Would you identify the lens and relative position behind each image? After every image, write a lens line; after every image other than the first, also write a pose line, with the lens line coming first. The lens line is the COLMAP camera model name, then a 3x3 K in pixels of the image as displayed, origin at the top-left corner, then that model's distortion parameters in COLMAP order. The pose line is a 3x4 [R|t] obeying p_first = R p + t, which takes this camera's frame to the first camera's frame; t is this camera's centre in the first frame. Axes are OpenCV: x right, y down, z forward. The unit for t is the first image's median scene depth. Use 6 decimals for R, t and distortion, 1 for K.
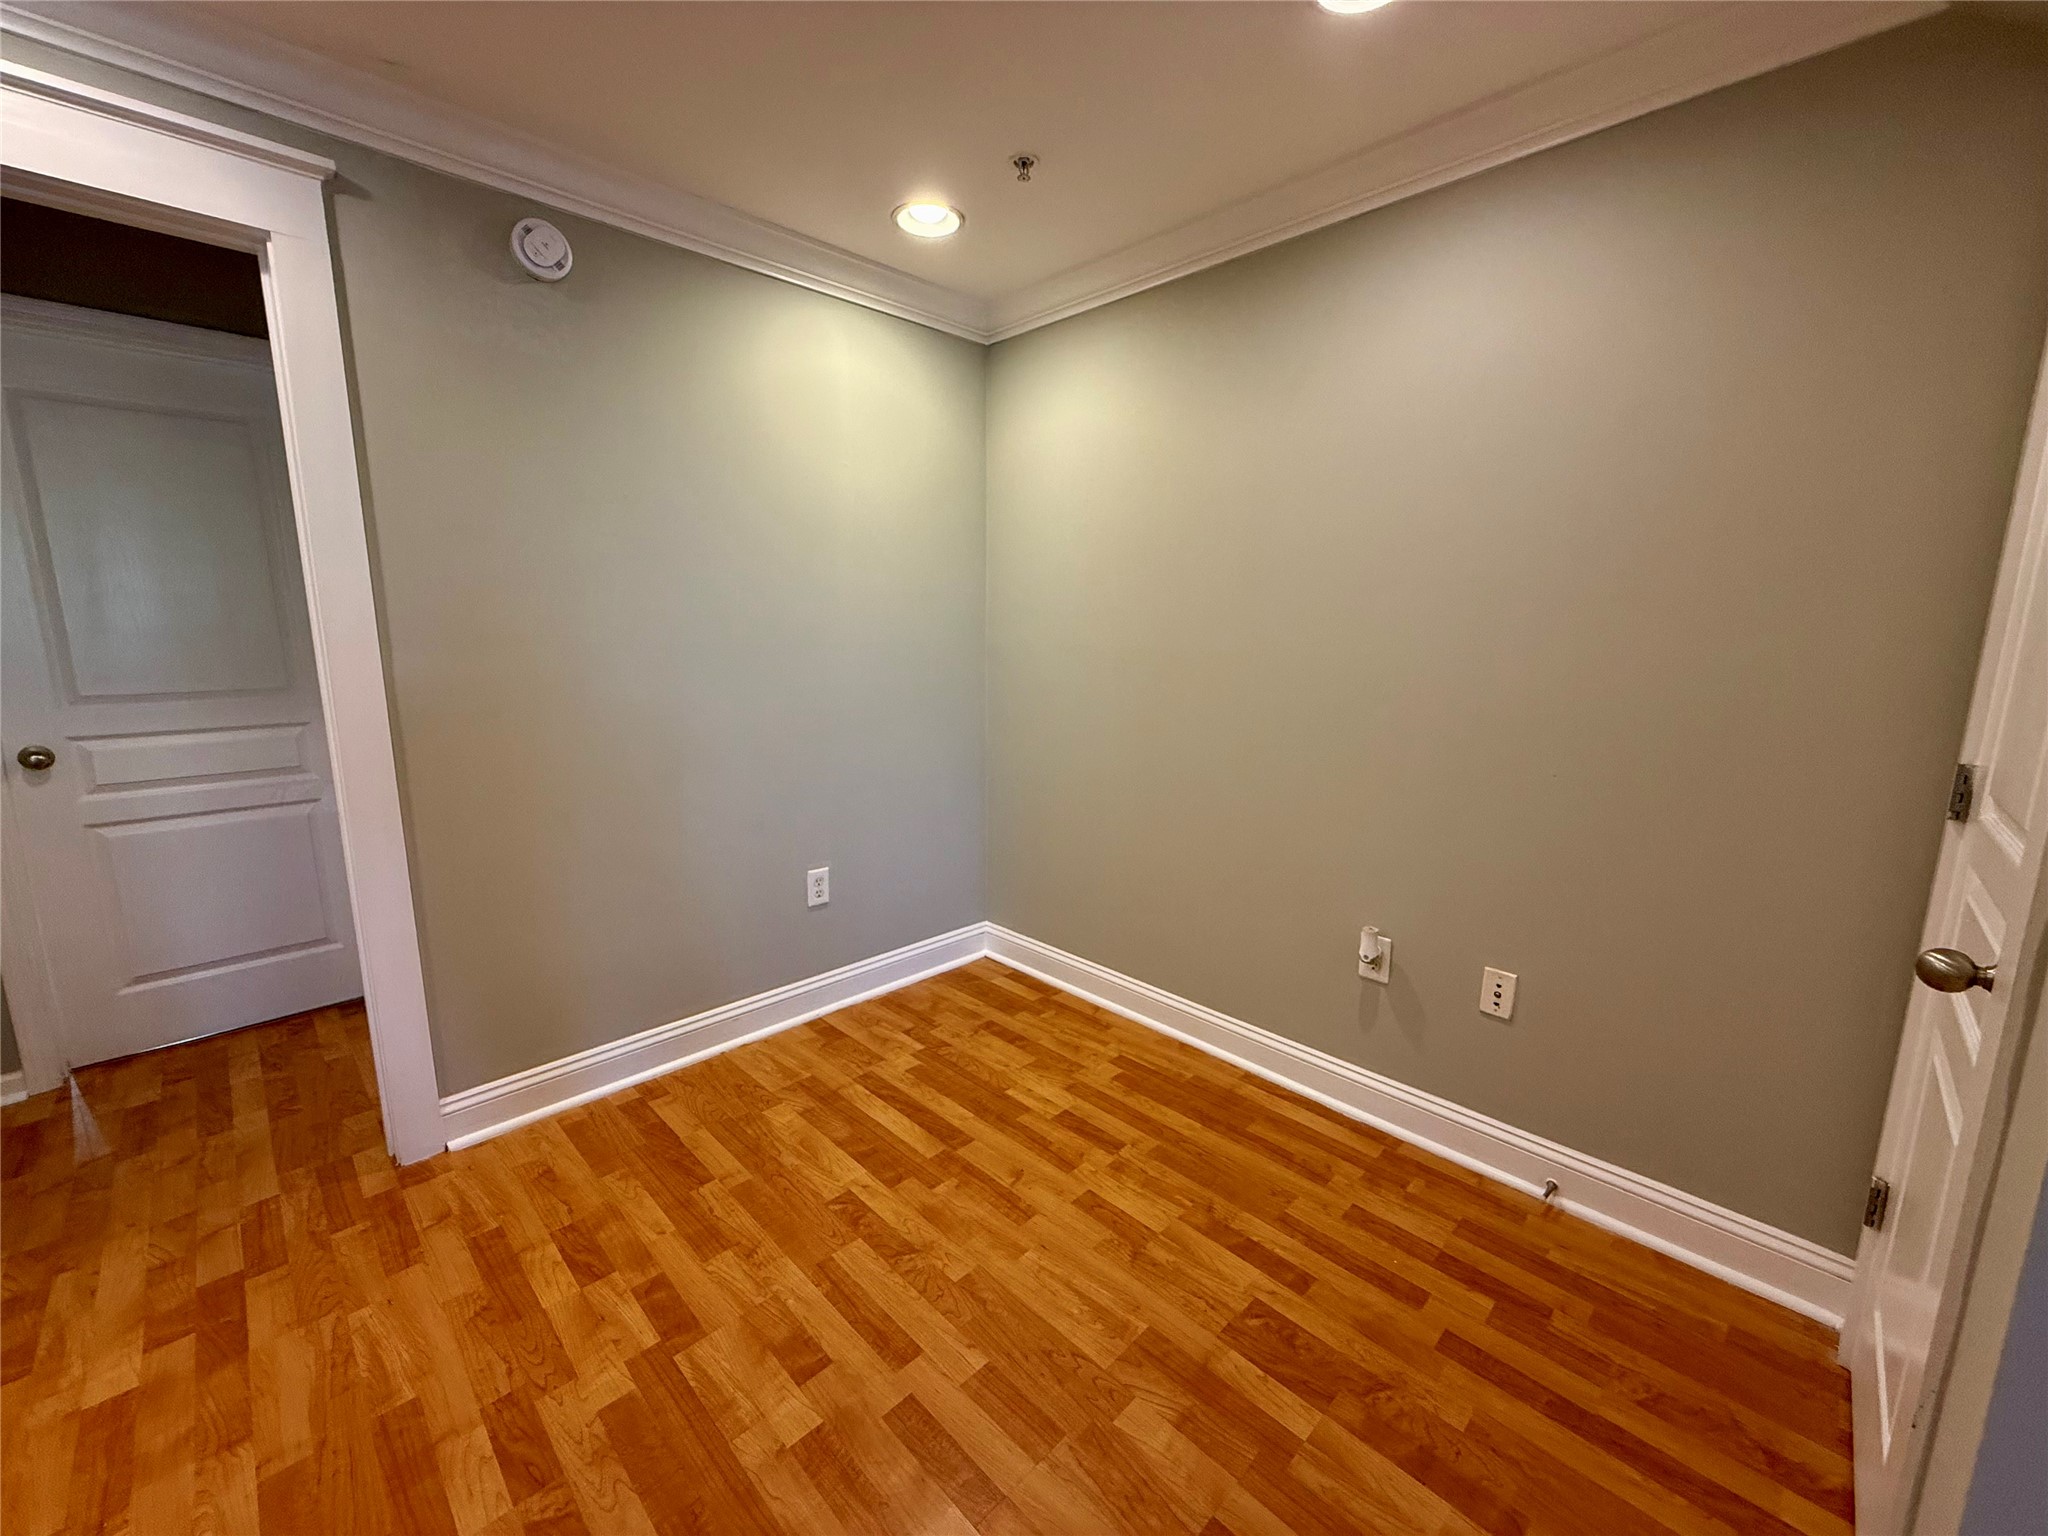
lens RADIAL K [[812.8, 0, 1023.6], [0, 812.8, 772.7], [0, 0, 1]] dist [-0.001028, 0.000264]
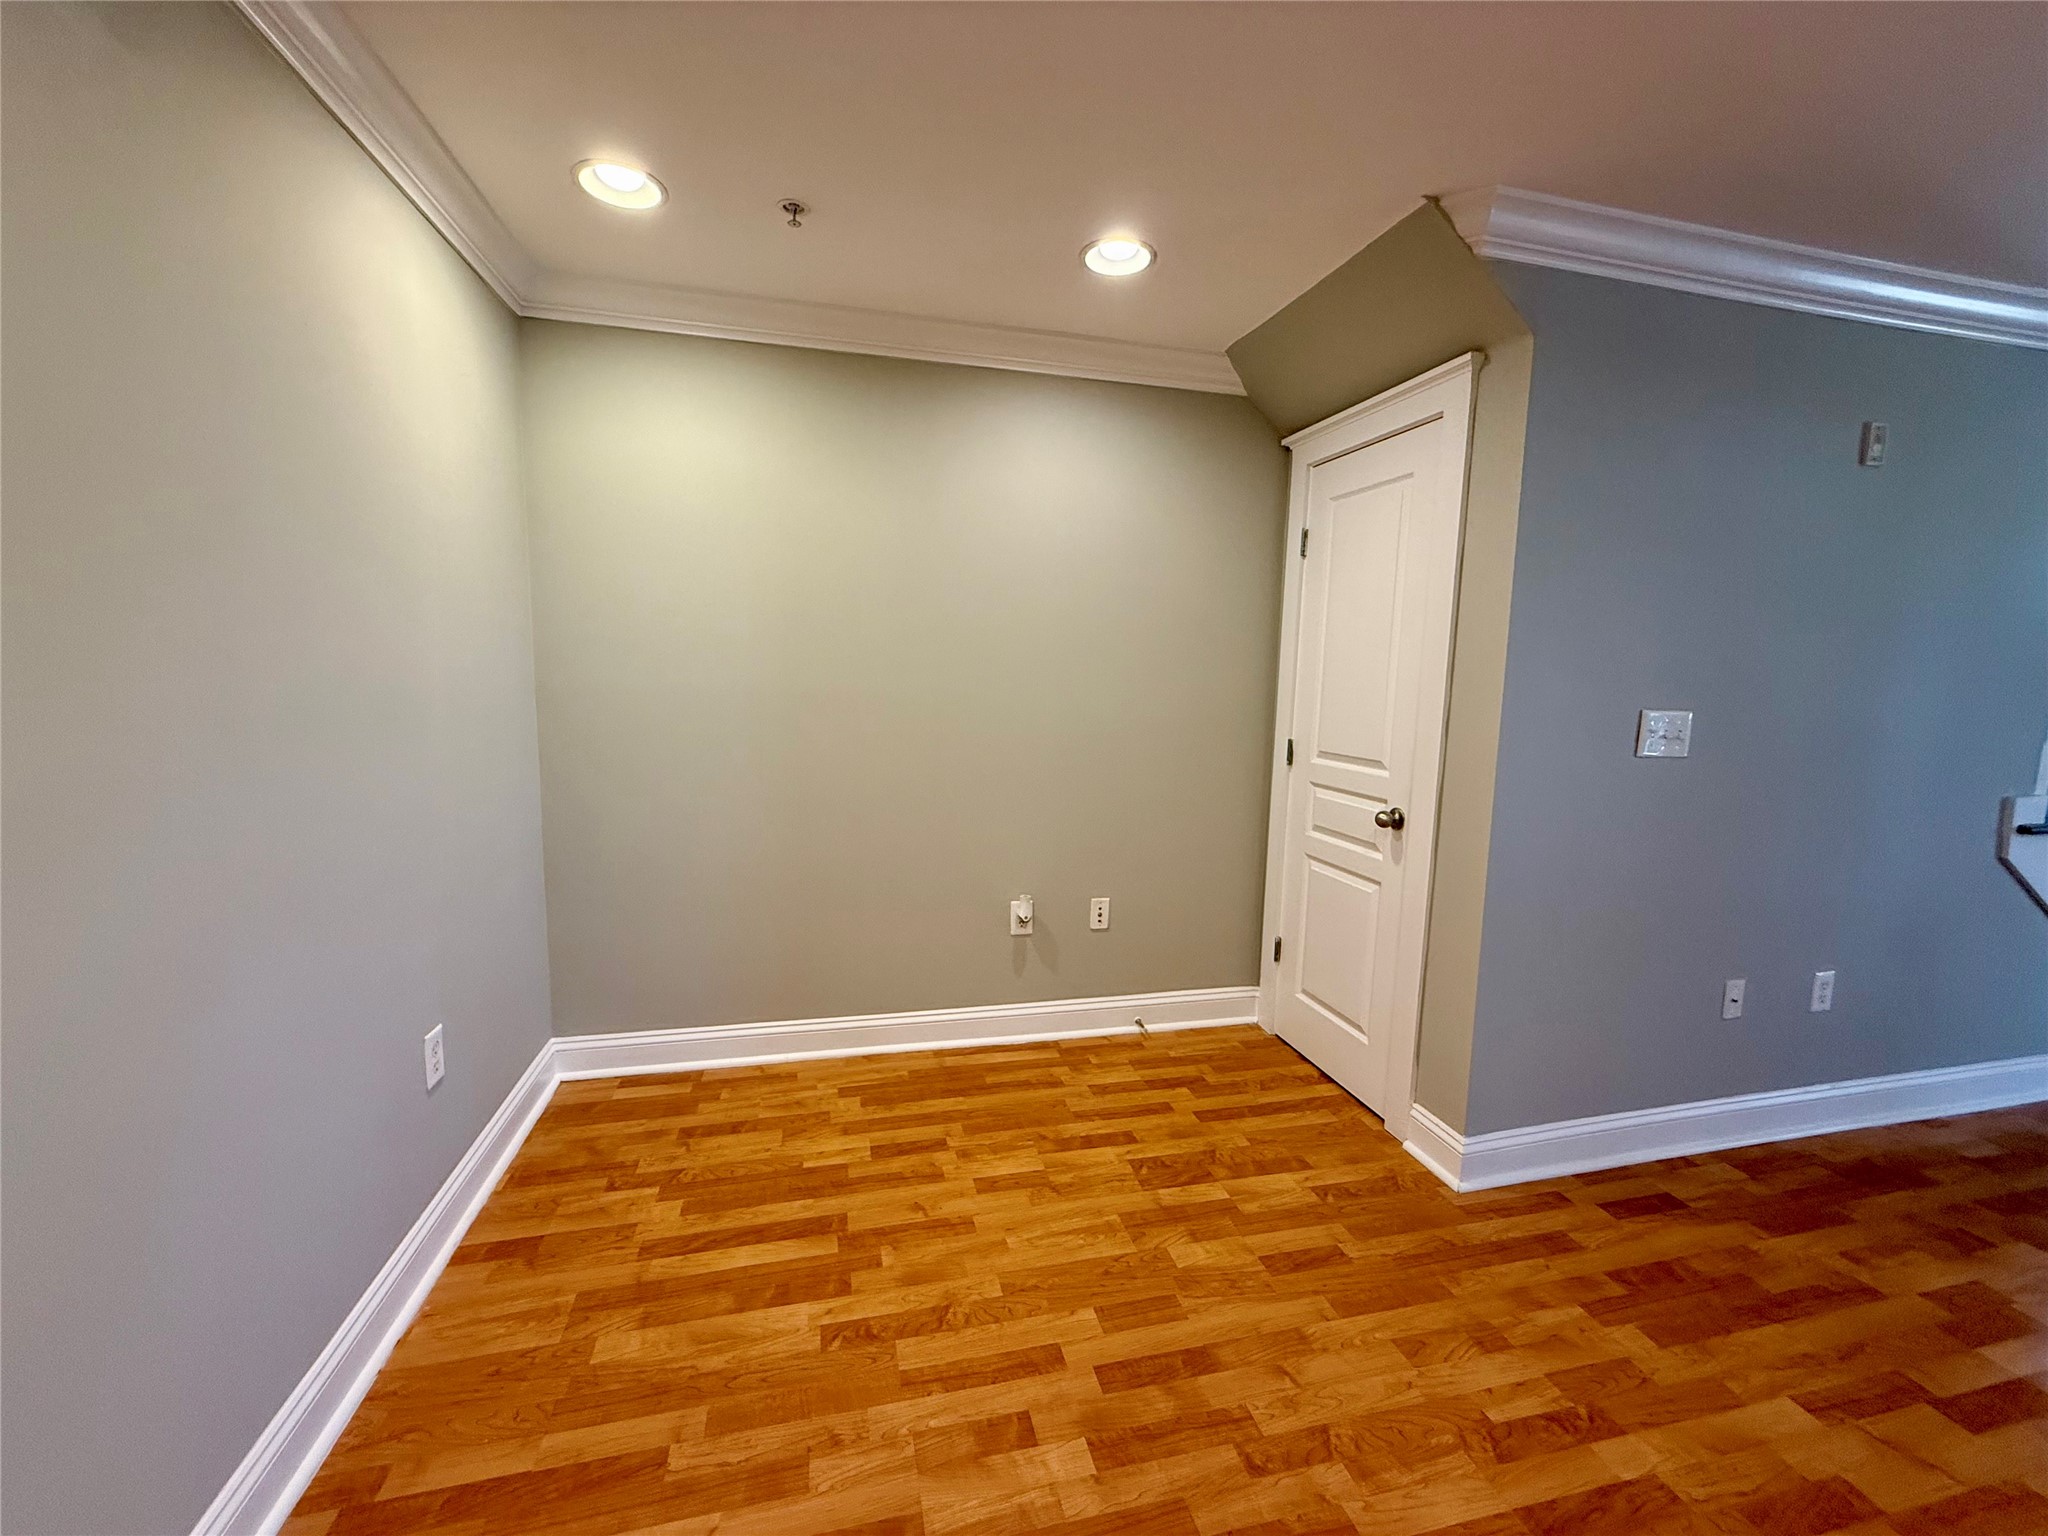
lens RADIAL K [[812.8, 0, 1017.5], [0, 812.8, 766.4], [0, 0, 1]] dist [-0.001028, 0.000264]
pose [[0.513501, -0.100160, 0.852223, -0.836825], [0.131324, 0.990638, 0.037300, -0.087296], [-0.847980, 0.092764, 0.521847, 0.336292]]
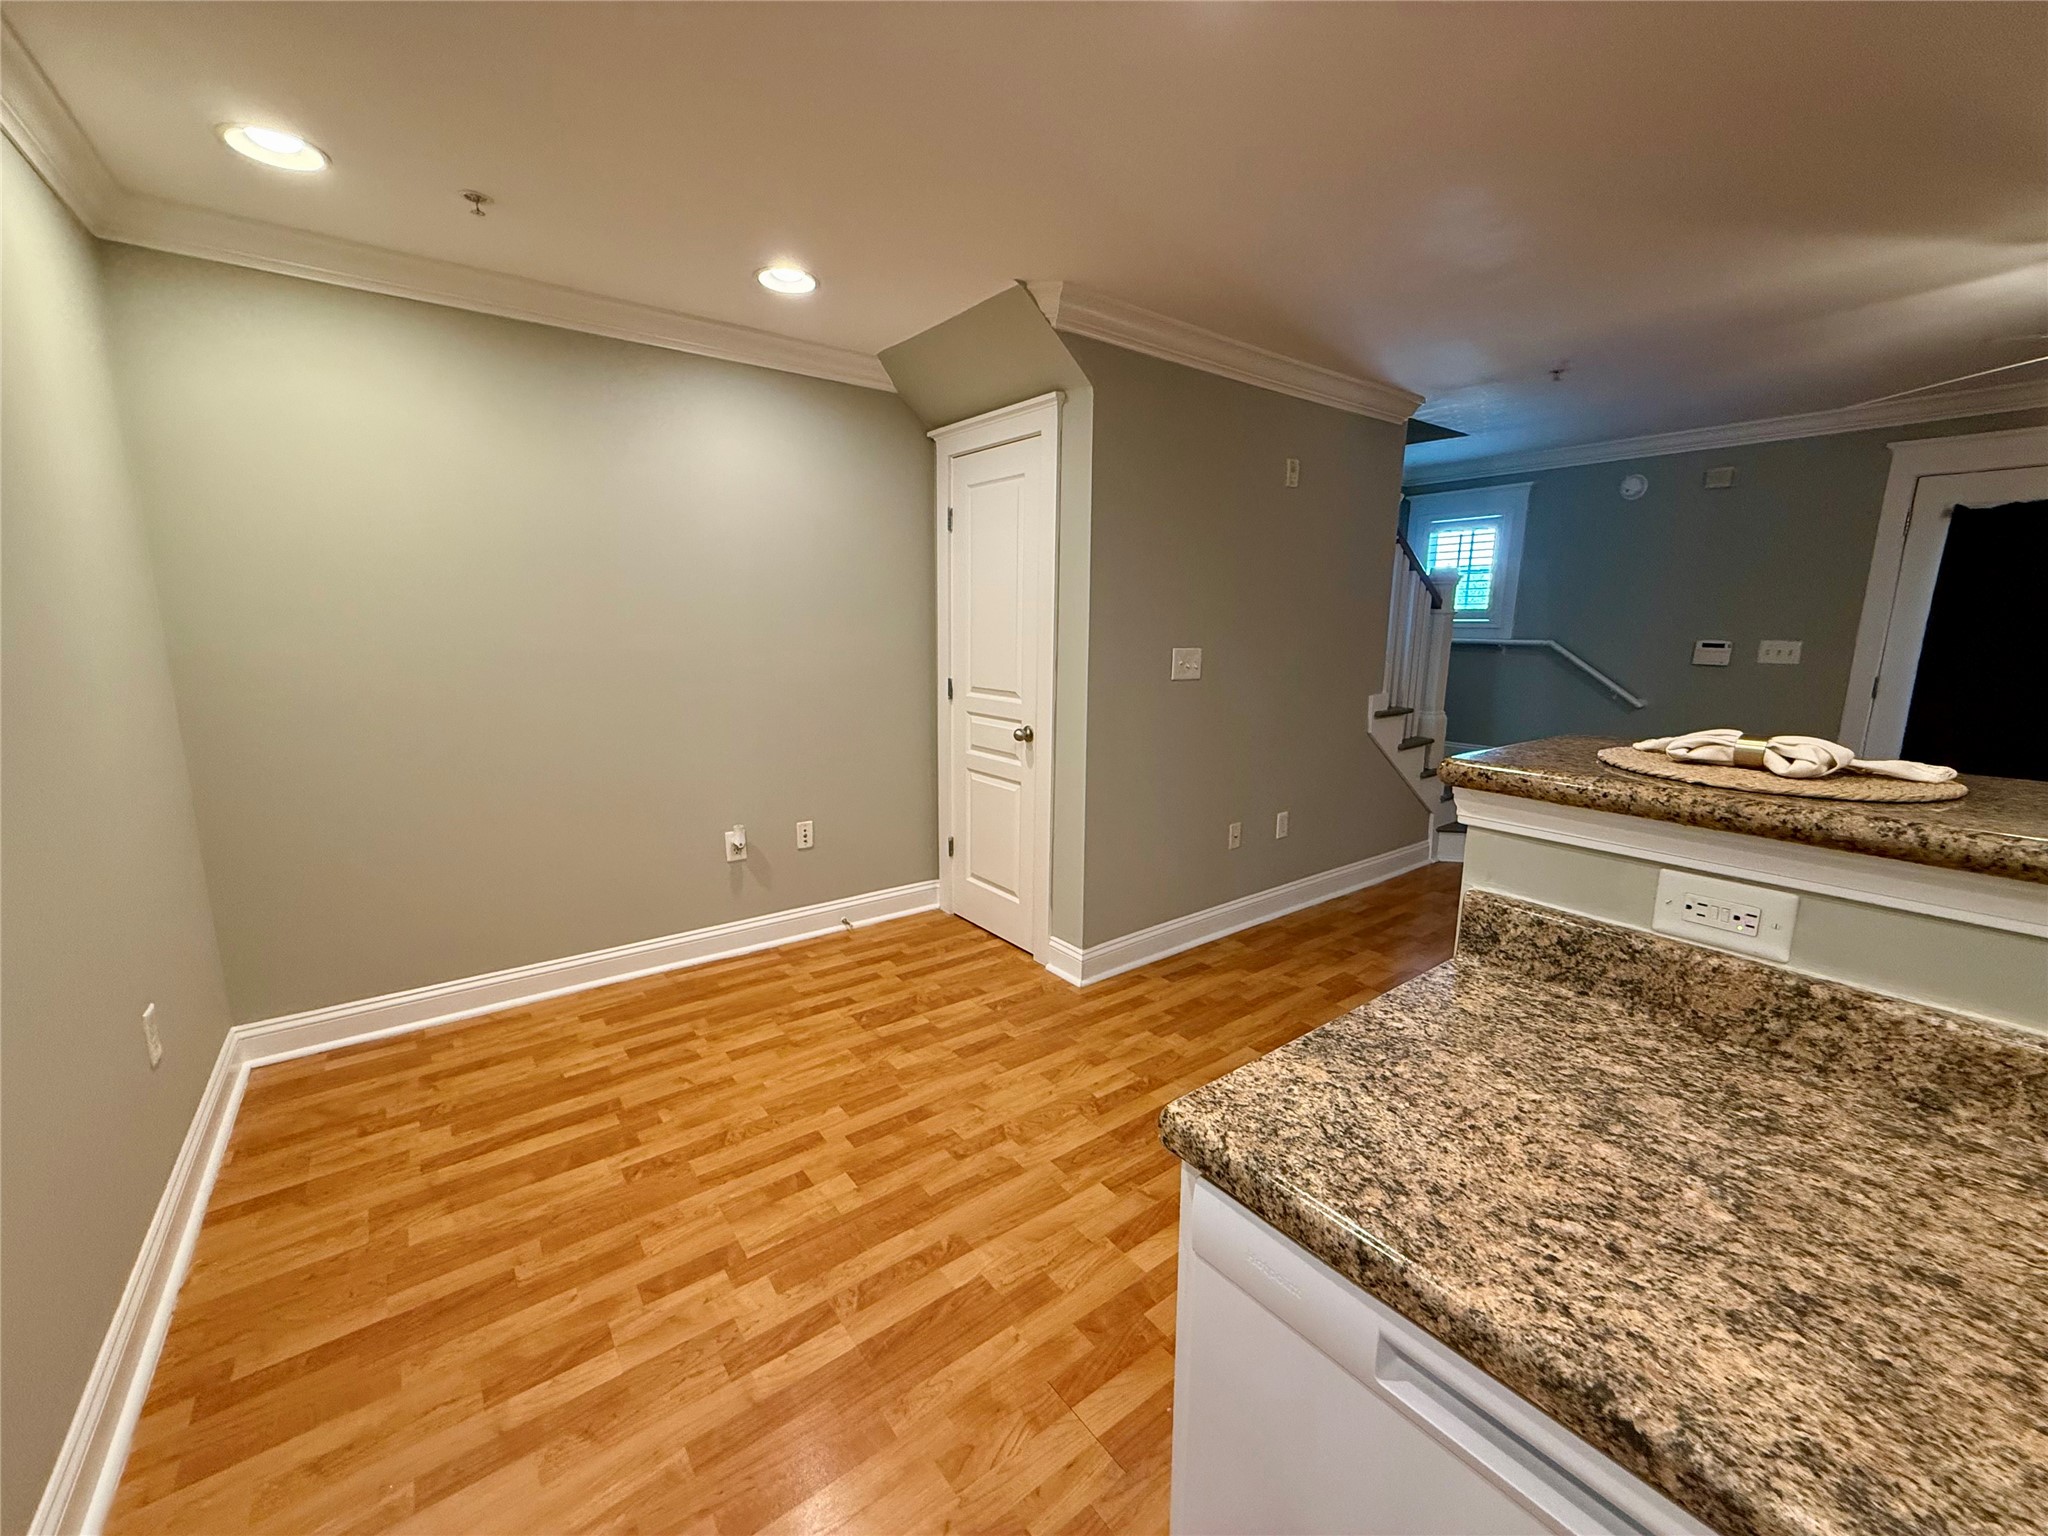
lens RADIAL K [[812.8, 0, 1021.2], [0, 812.8, 766.0], [0, 0, 1]] dist [-0.001028, 0.000264]
pose [[0.124830, -0.184099, 0.974949, -1.167651], [0.163662, 0.972995, 0.162776, -0.097878], [-0.978587, 0.139243, 0.151589, 0.263722]]
